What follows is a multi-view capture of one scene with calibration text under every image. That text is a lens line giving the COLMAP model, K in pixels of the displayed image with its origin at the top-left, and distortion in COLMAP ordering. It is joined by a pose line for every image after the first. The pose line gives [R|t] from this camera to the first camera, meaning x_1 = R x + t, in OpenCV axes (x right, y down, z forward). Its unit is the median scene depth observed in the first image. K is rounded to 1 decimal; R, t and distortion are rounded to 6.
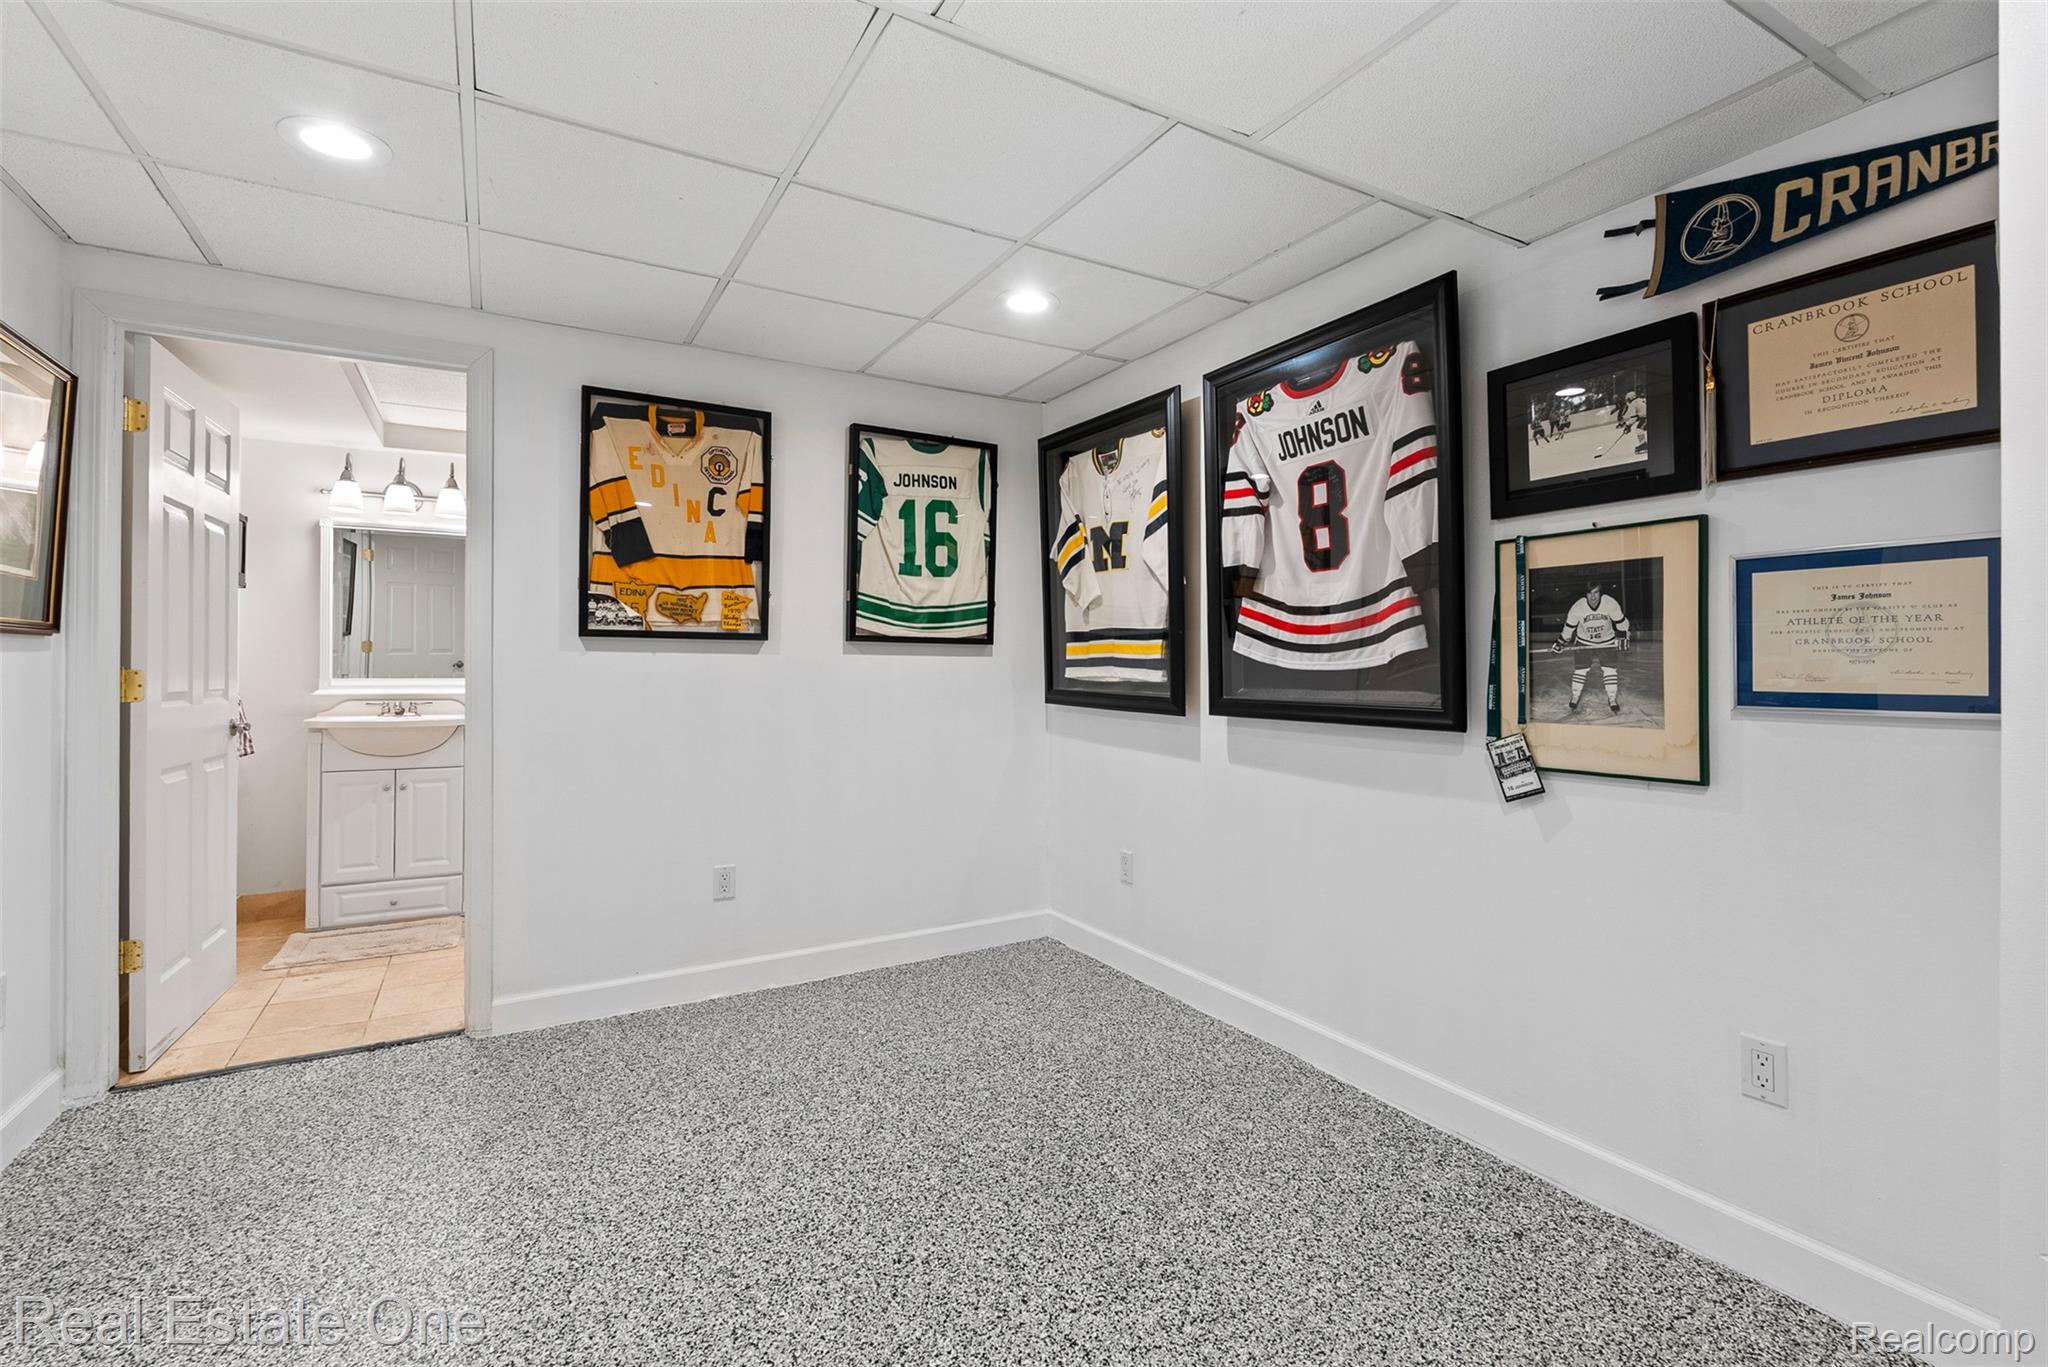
lens RADIAL K [[914.7, 0, 1021.9], [0, 914.7, 669.6], [0, 0, 1]] dist [-0.005007, 0.002215]
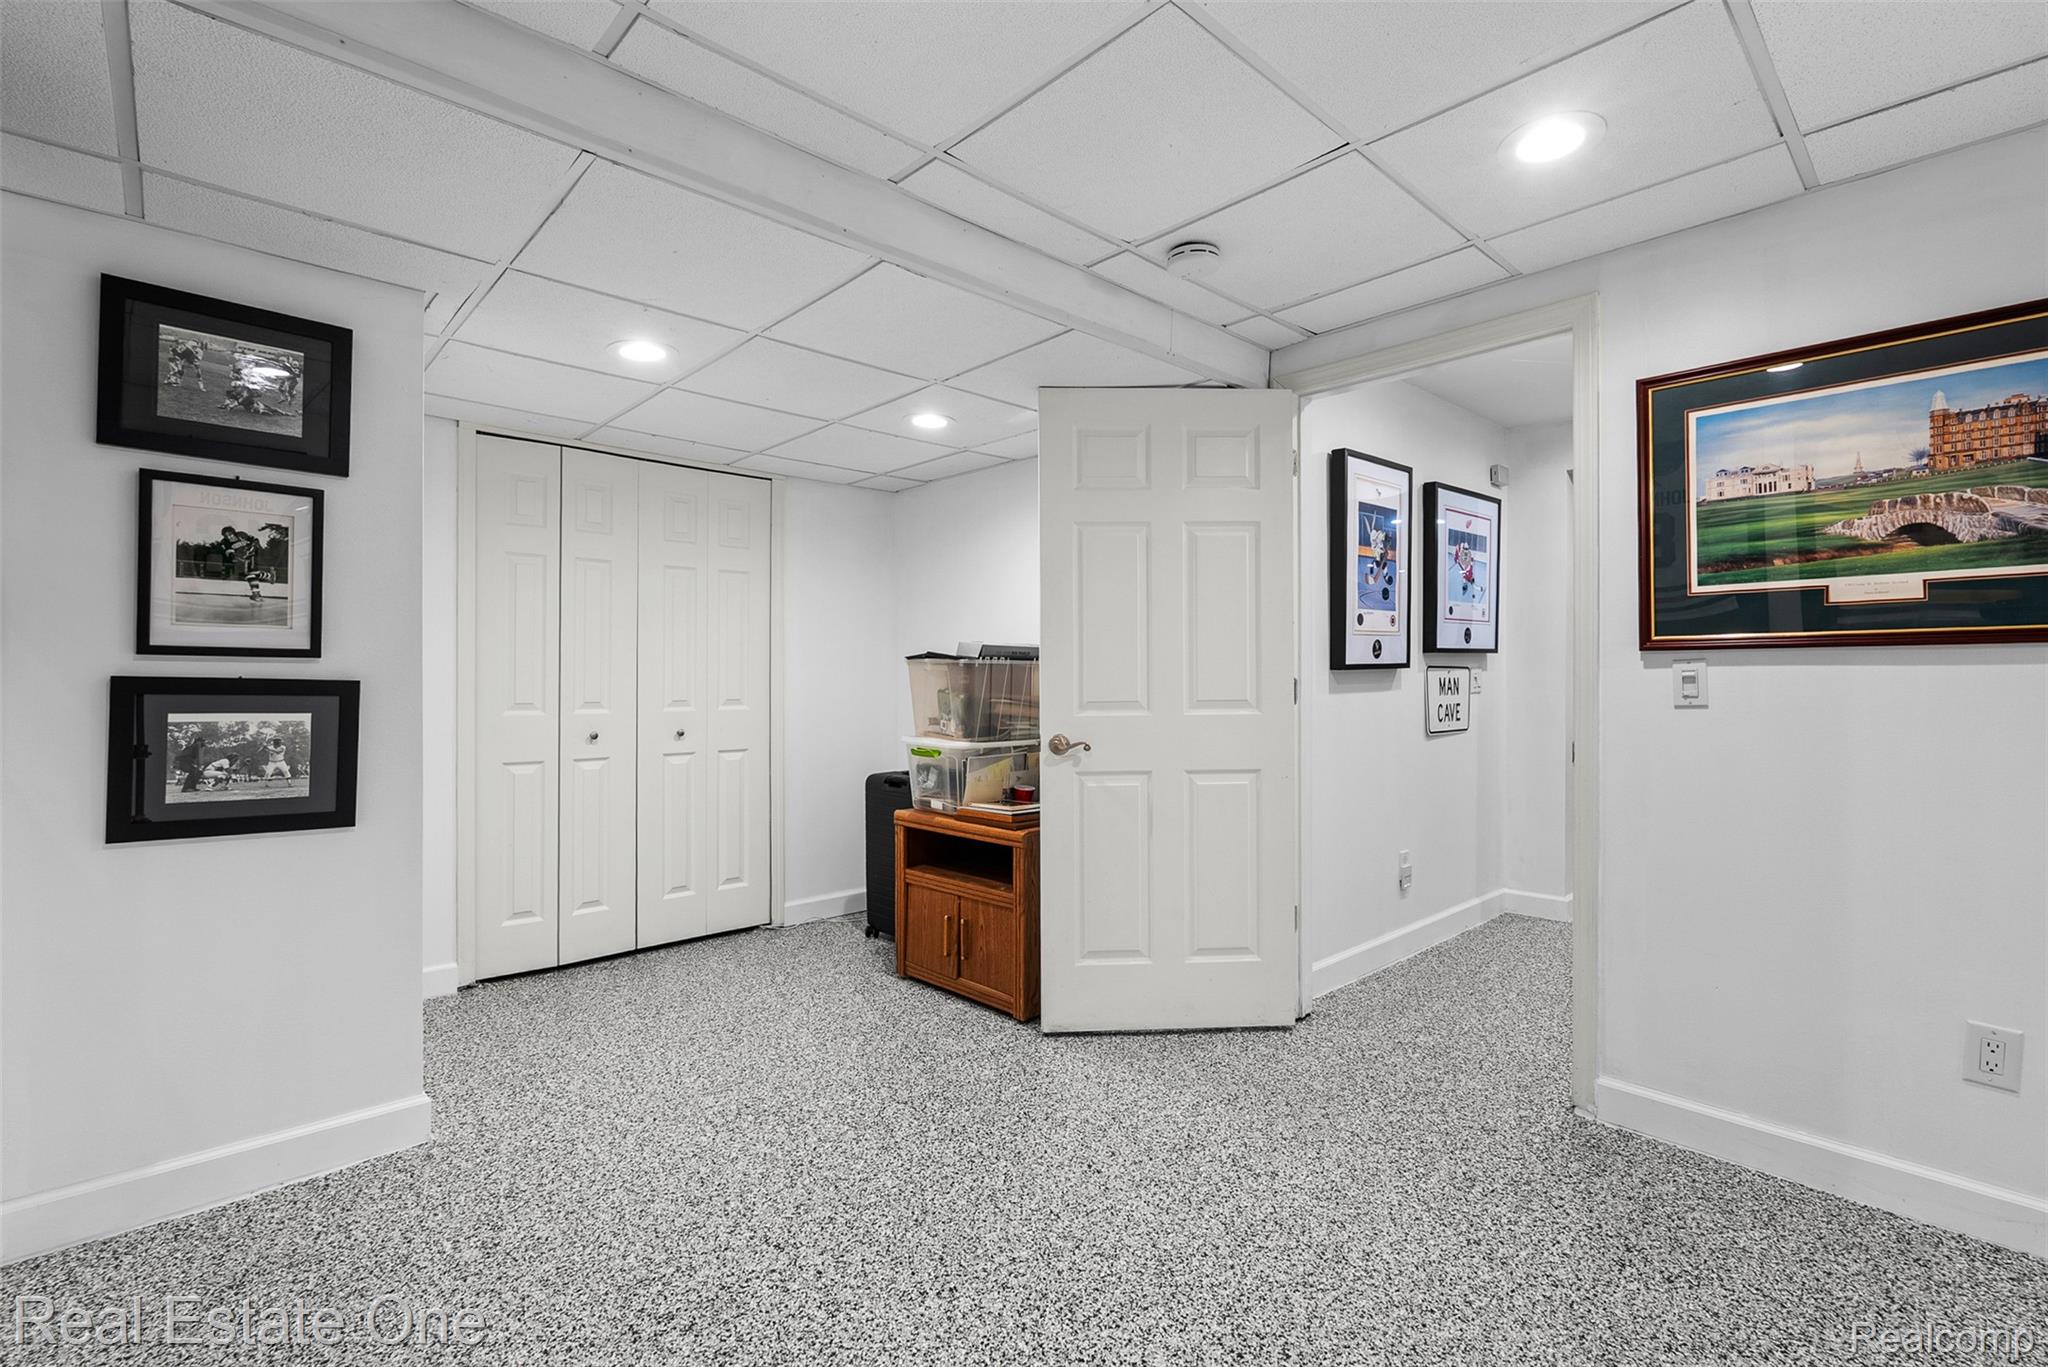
lens RADIAL K [[914.7, 0, 1023.8], [0, 914.7, 675.7], [0, 0, 1]] dist [-0.005007, 0.002215]
pose [[-0.972984, -0.001260, -0.230871, 0.015125], [0.000610, 0.999968, -0.008030, -0.002519], [0.230873, -0.007954, -0.972951, 1.811104]]
